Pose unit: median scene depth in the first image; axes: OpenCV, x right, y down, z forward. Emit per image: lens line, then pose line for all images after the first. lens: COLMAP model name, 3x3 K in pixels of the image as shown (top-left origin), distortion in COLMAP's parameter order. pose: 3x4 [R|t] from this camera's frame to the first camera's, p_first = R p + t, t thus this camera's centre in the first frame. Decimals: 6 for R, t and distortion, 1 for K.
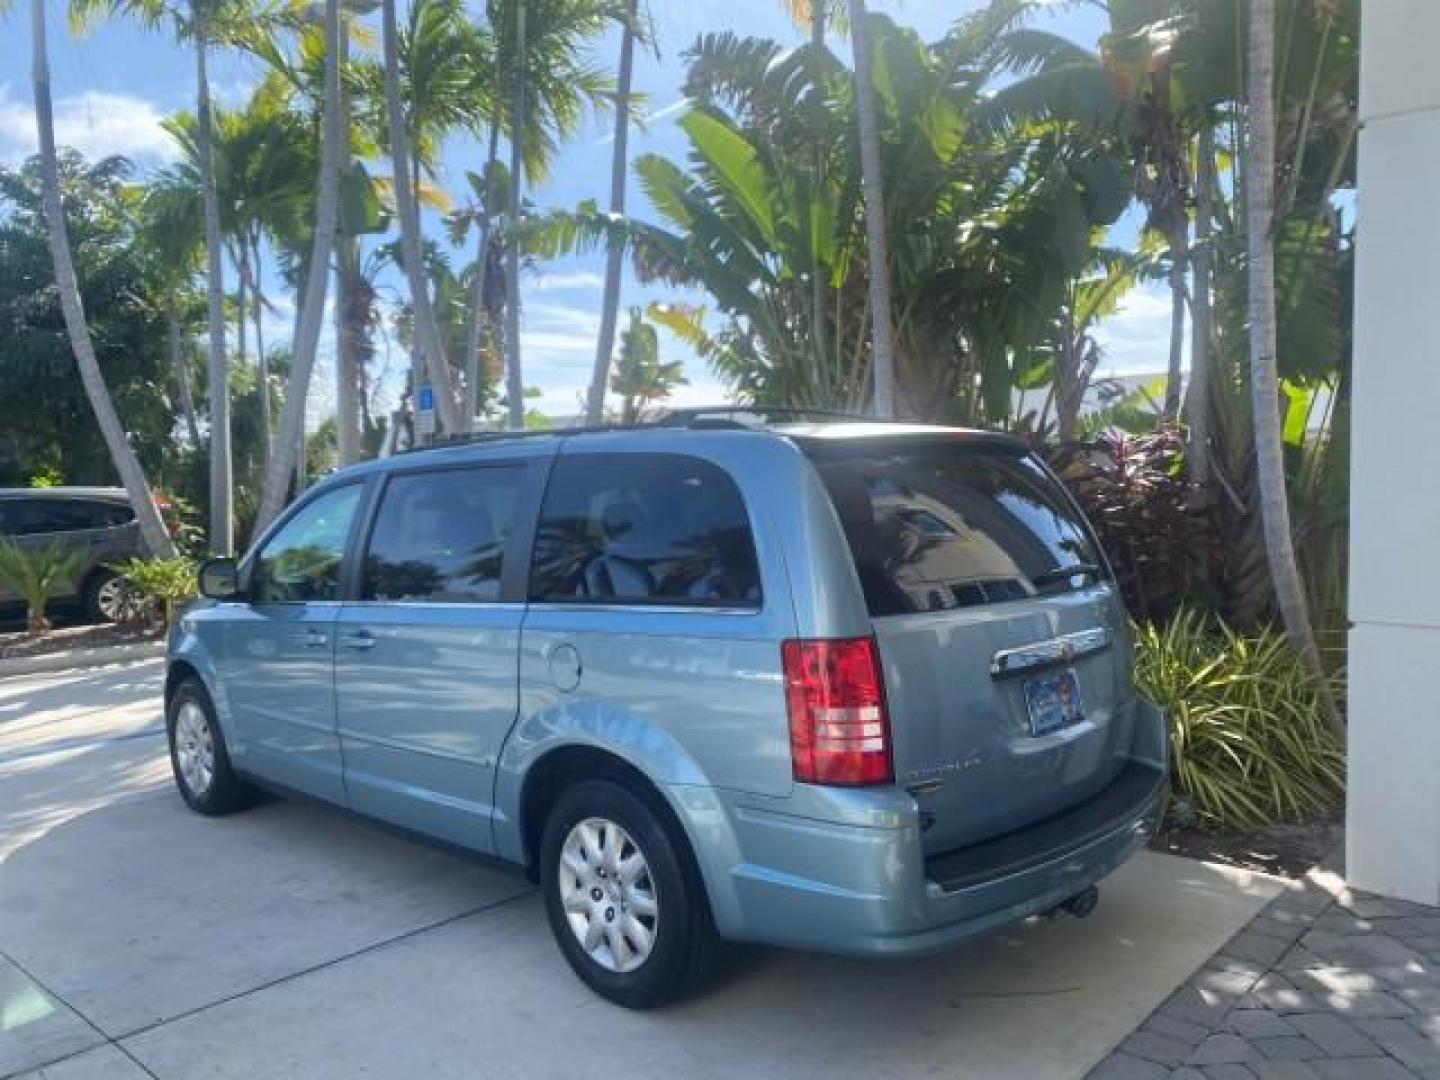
lens RADIAL K [[1100.5, 0, 710.7], [0, 1100.5, 539.1], [0, 0, 1]] dist [0.020632, -0.020767]
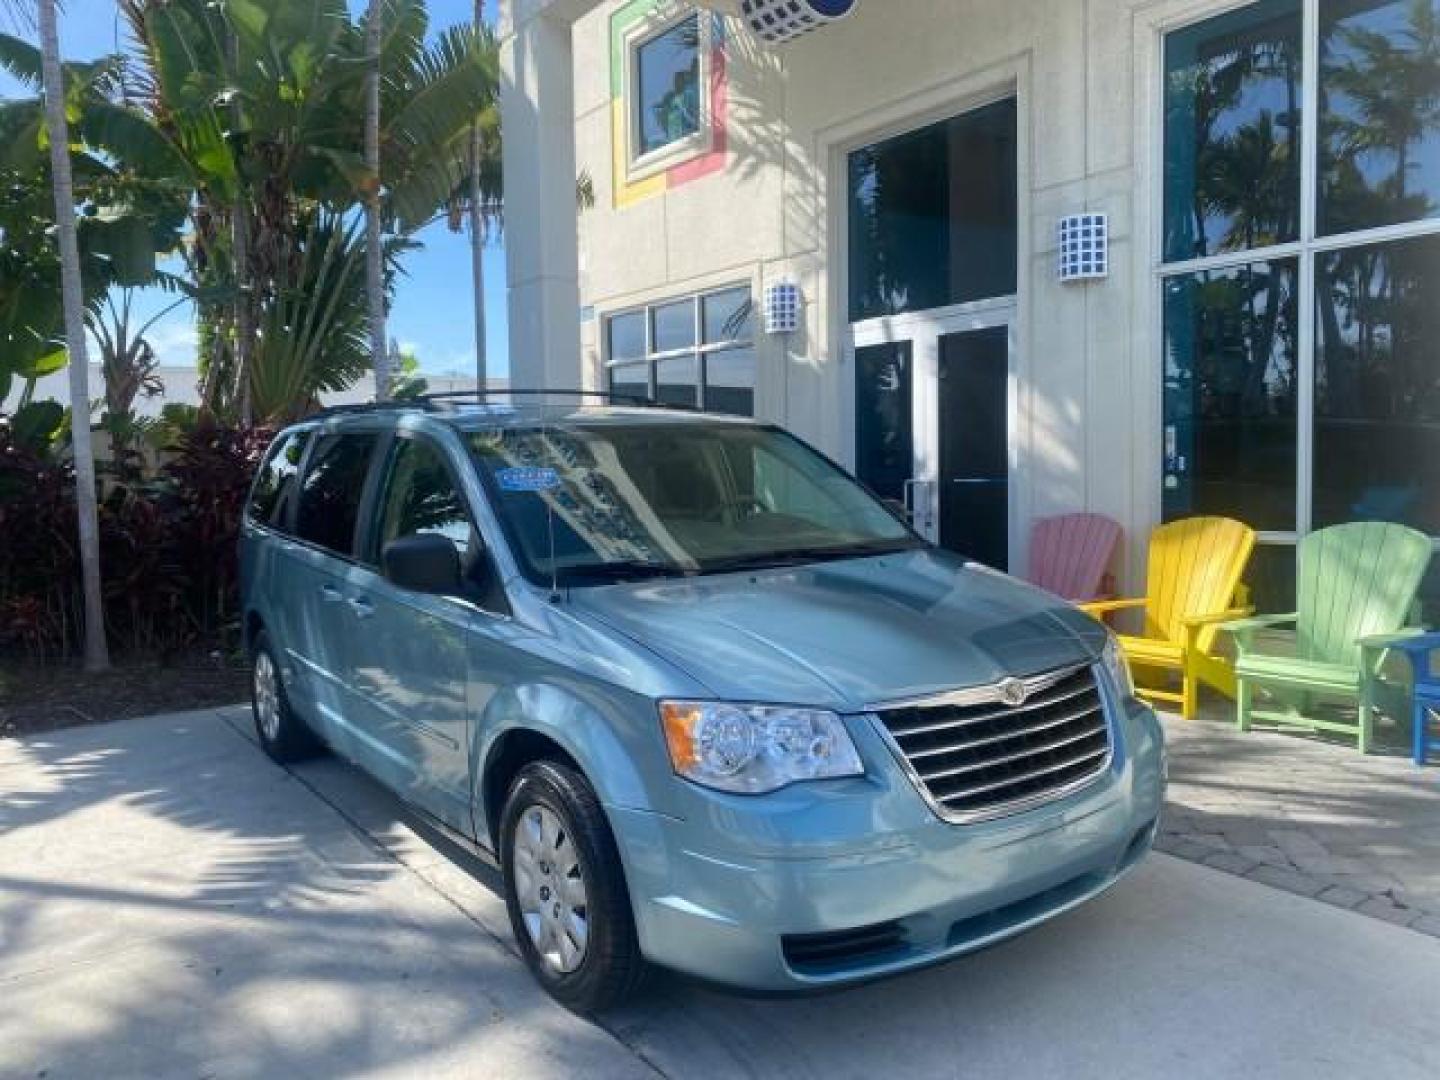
lens RADIAL K [[1100.5, 0, 721.0], [0, 1100.5, 547.5], [0, 0, 1]] dist [0.020632, -0.020767]
pose [[0.188387, -0.068893, 0.979675, -1.008605], [0.064110, 0.996271, 0.057732, 0.015926], [-0.980000, 0.051931, 0.192101, 0.224730]]
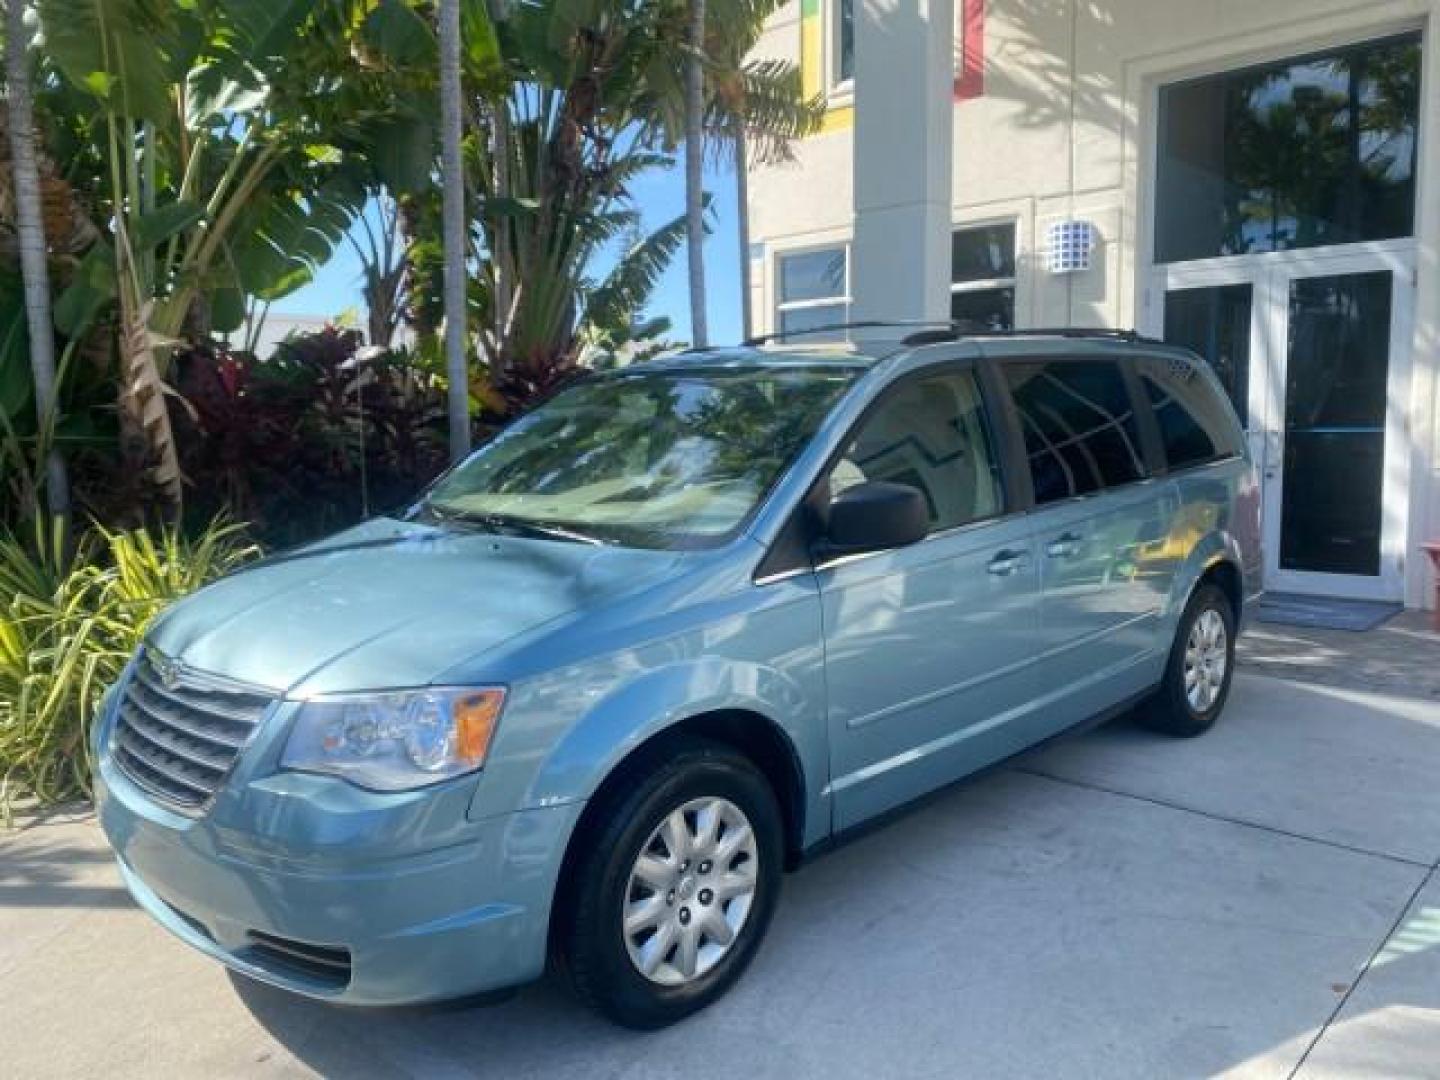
lens RADIAL K [[1100.5, 0, 706.7], [0, 1100.5, 525.9], [0, 0, 1]] dist [0.020632, -0.020767]
pose [[0.020232, -0.088901, 0.995835, -0.952631], [0.058012, 0.994465, 0.087600, -0.015910], [-0.998111, 0.055999, 0.025277, 0.980997]]
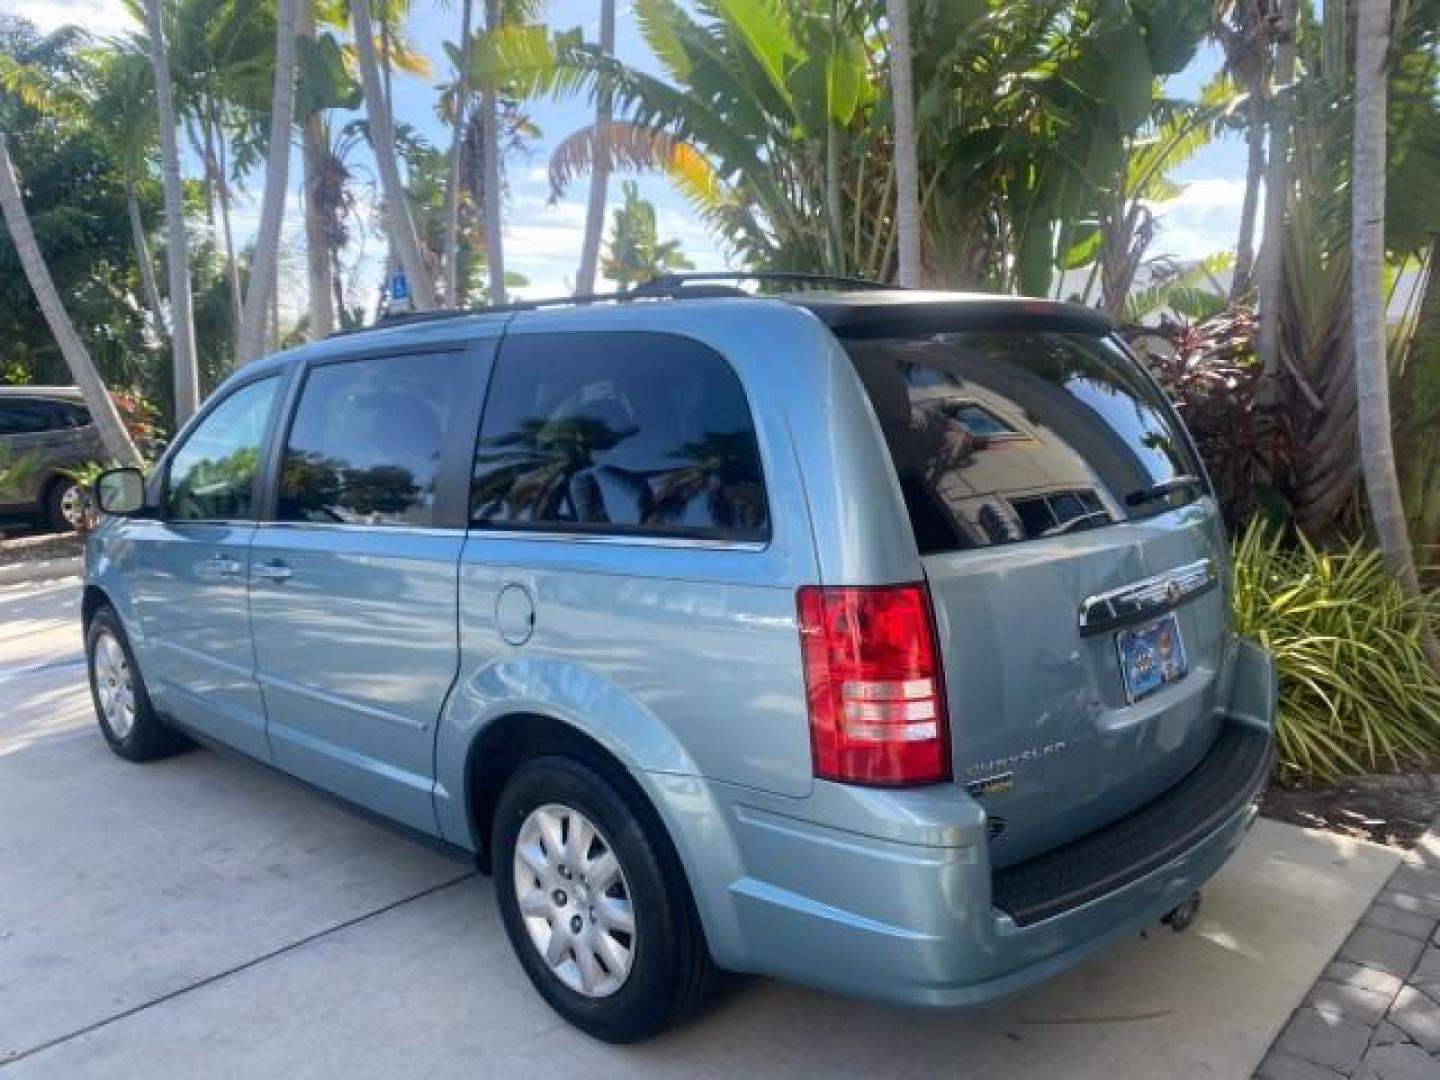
lens RADIAL K [[1100.5, 0, 713.5], [0, 1100.5, 533.2], [0, 0, 1]] dist [0.020632, -0.020767]
pose [[0.999991, -0.003465, -0.002407, 0.005684], [0.003658, 0.996330, 0.085521, -0.002754], [0.002102, -0.085529, 0.996333, 0.146615]]
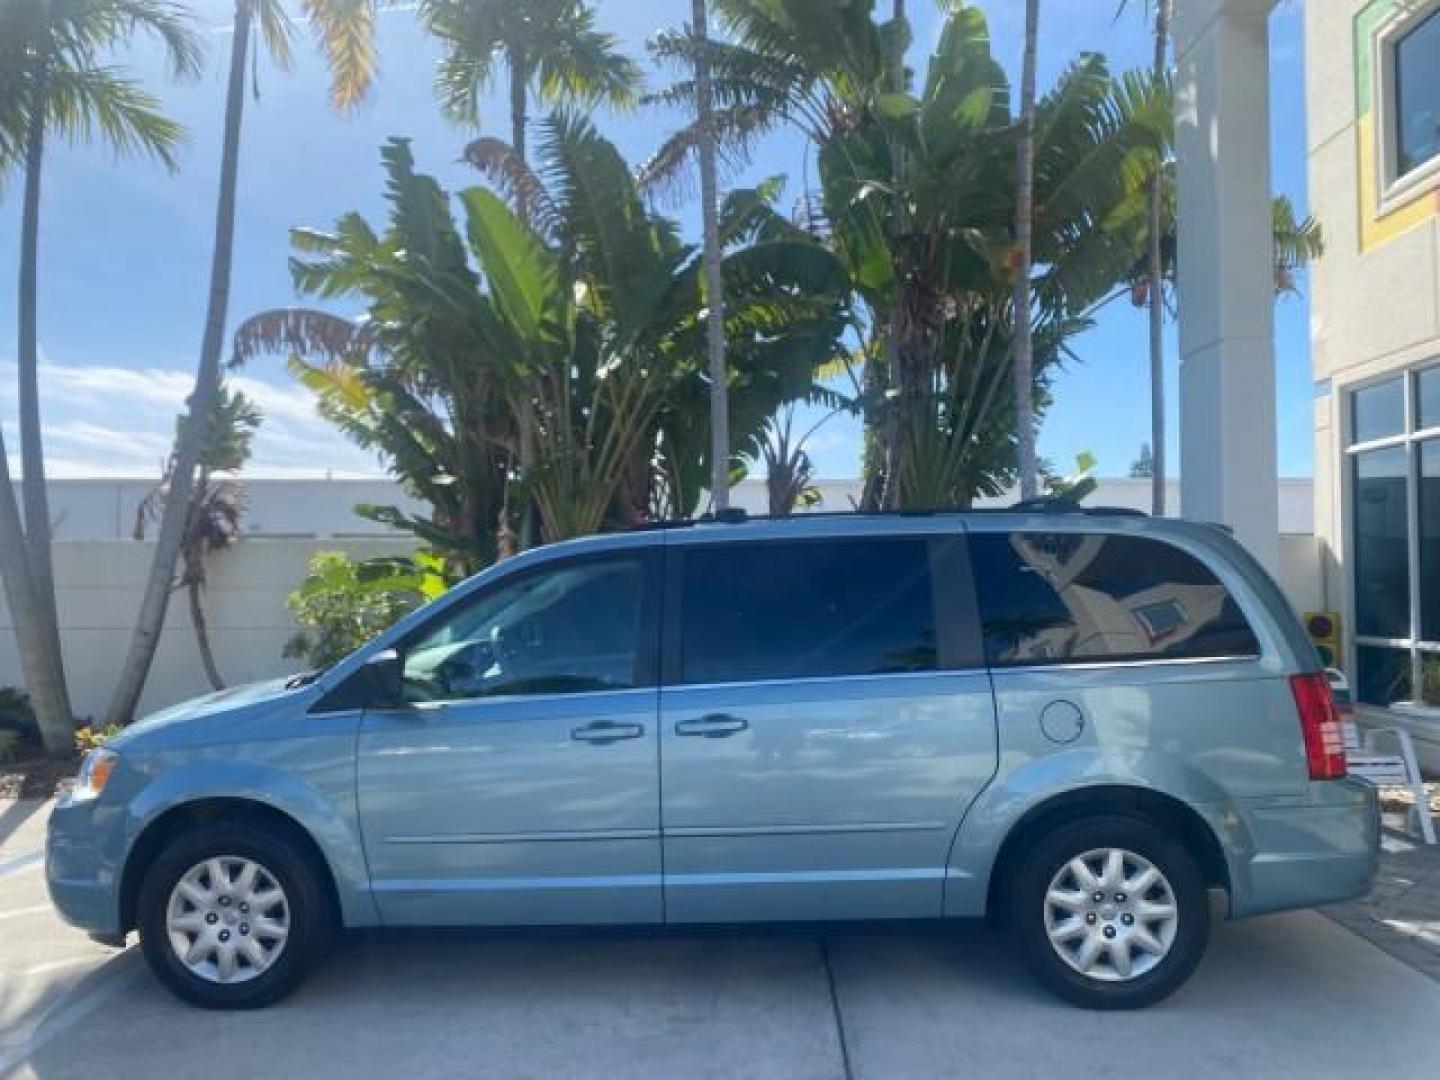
lens RADIAL K [[1100.5, 0, 709.5], [0, 1100.5, 539.7], [0, 0, 1]] dist [0.020632, -0.020767]
pose [[0.754213, 0.028916, 0.655993, -0.722441], [0.028962, 0.996593, -0.077229, 0.004527], [-0.655991, 0.077246, 0.750806, 0.228299]]
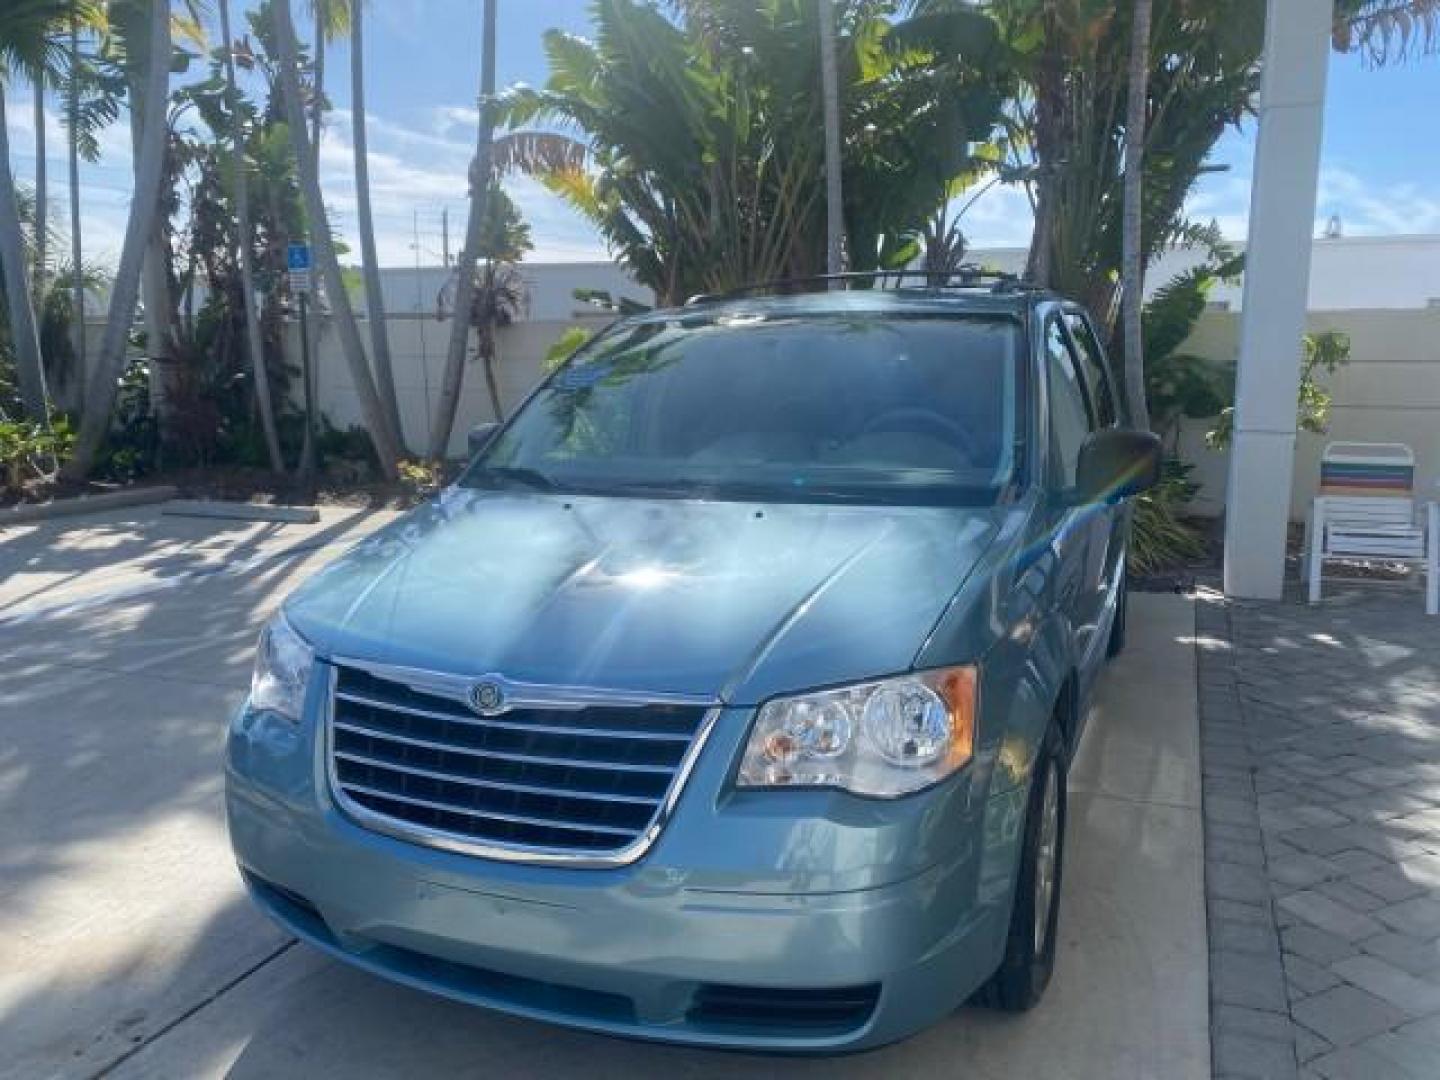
lens RADIAL K [[1100.5, 0, 709.4], [0, 1100.5, 537.9], [0, 0, 1]] dist [0.020632, -0.020767]
pose [[0.939181, -0.050978, 0.339619, -0.528484], [0.011021, 0.992886, 0.118557, 0.023585], [-0.343247, -0.107603, 0.933061, -0.187903]]
